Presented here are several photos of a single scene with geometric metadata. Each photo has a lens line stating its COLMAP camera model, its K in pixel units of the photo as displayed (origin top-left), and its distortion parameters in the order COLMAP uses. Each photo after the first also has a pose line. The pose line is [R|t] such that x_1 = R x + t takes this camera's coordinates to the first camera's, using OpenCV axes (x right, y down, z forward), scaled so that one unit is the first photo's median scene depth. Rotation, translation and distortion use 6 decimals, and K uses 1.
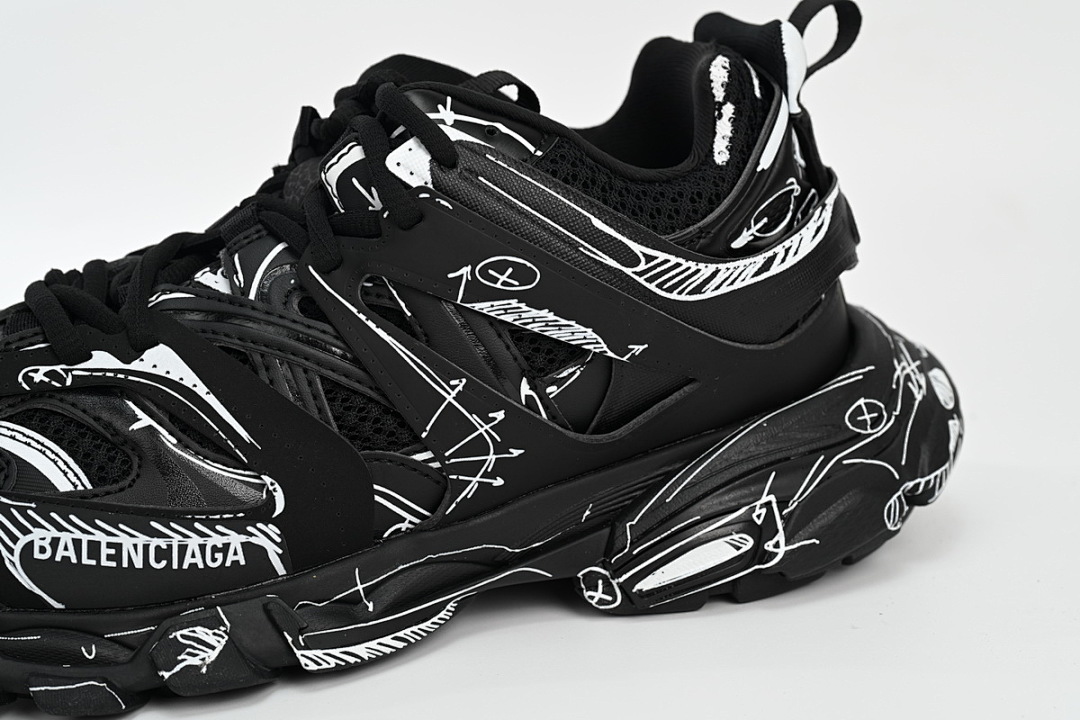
lens RADIAL K [[1840.2, 0, 540.0], [0, 1840.2, 360.0], [0, 0, 1]] dist [0.015230, -0.002801]
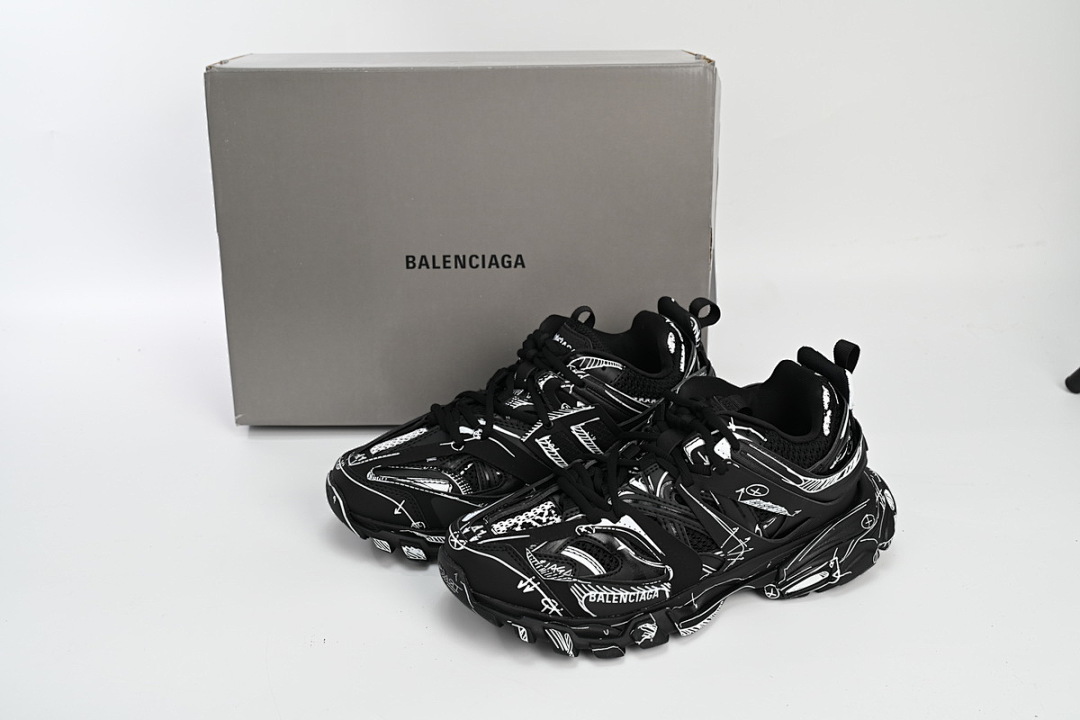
lens RADIAL K [[1274.9, 0, 540.0], [0, 1274.9, 360.0], [0, 0, 1]] dist [0.012148, -0.011567]
pose [[0.992143, 0.005470, 0.124990, -0.555714], [-0.027834, 0.983656, 0.177892, -0.546789], [-0.121974, -0.179973, 0.976080, -0.724587]]
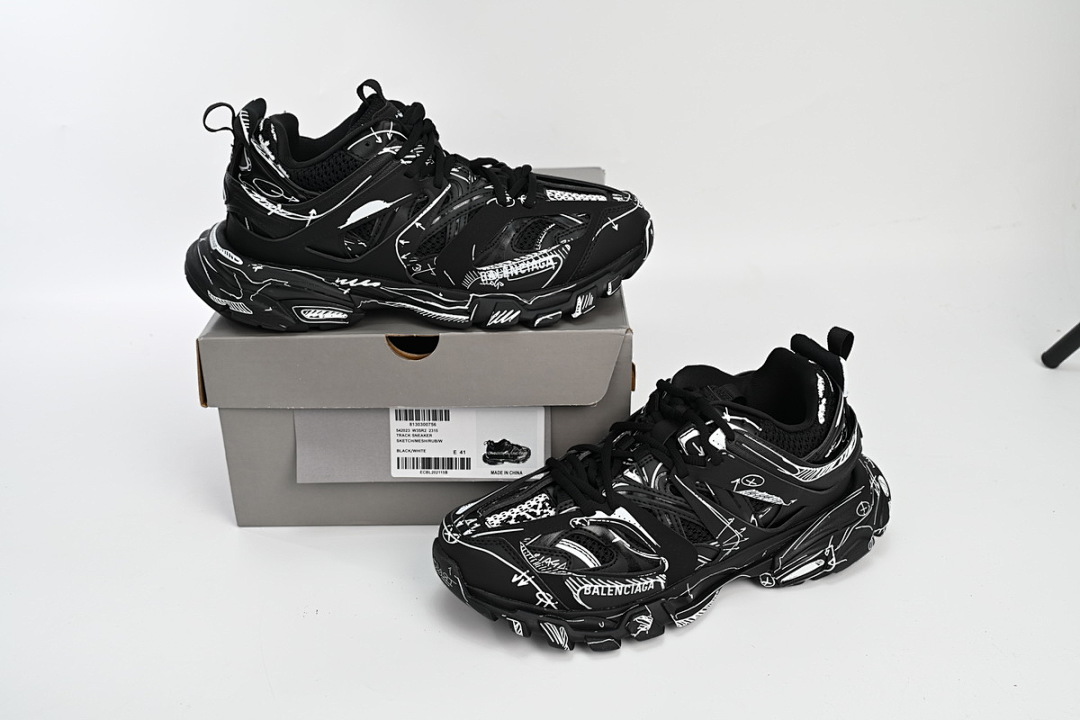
lens RADIAL K [[1178.8, 0, 523.4], [0, 1178.8, 357.3], [0, 0, 1]] dist [-0.020613, 0.003306]
pose [[0.993858, -0.007297, 0.110423, -0.524820], [-0.014531, 0.980579, 0.195584, -0.541329], [-0.109706, -0.195988, 0.974450, -0.573366]]
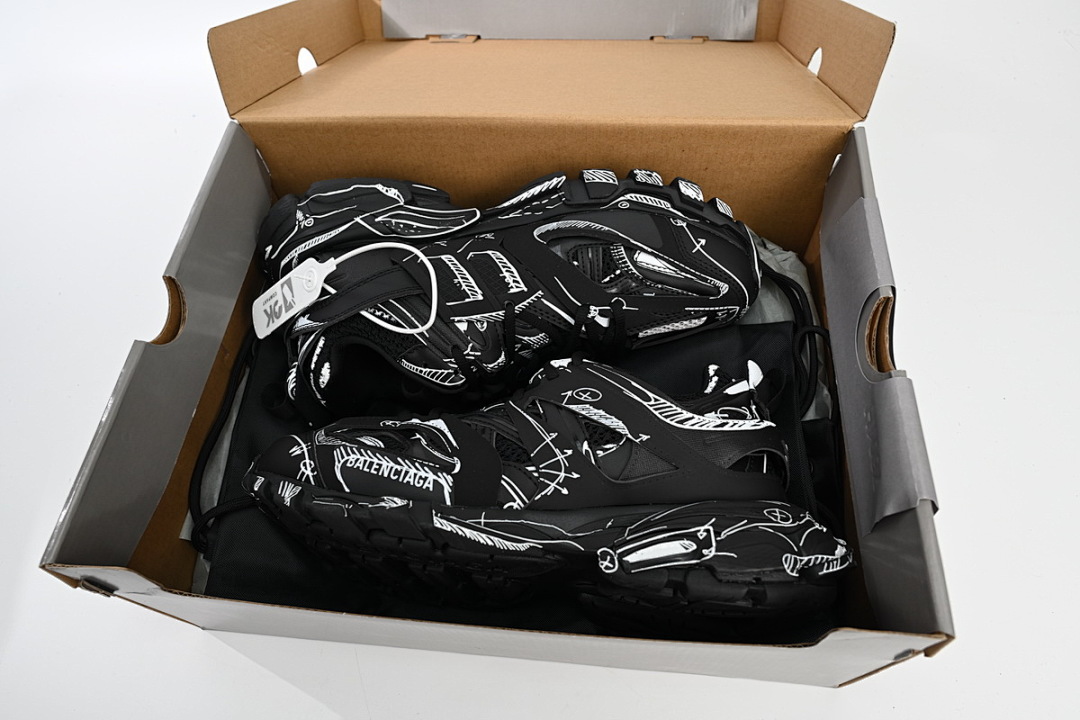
lens RADIAL K [[708.8, 0, 535.9], [0, 708.8, 386.2], [0, 0, 1]] dist [0.003715, 0.000505]
pose [[0.915070, 0.010276, -0.403163, 0.260777], [-0.285221, 0.723247, -0.628938, 0.483499], [0.285123, 0.690513, 0.664753, 0.414891]]
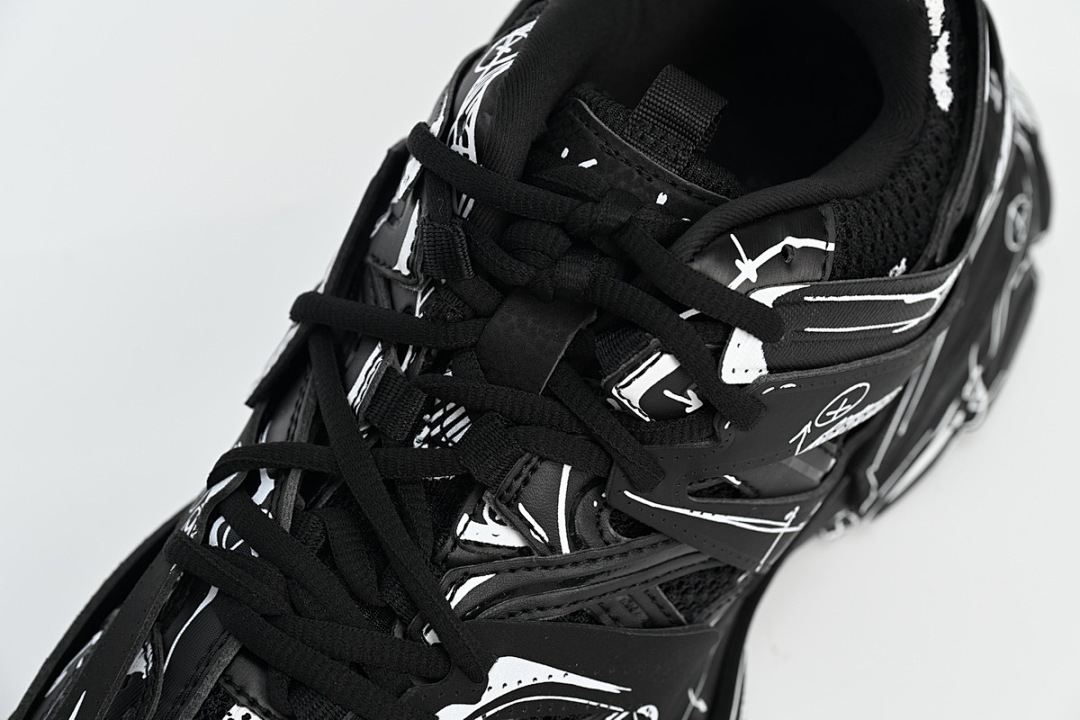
lens RADIAL K [[2183.9, 0, 540.0], [0, 2183.9, 360.0], [0, 0, 1]] dist [0.005773, -0.105589]
pose [[0.804187, -0.467260, 0.367357, -0.477808], [0.082008, 0.699370, 0.710039, -0.768443], [-0.588692, -0.540878, 0.600743, 0.488367]]
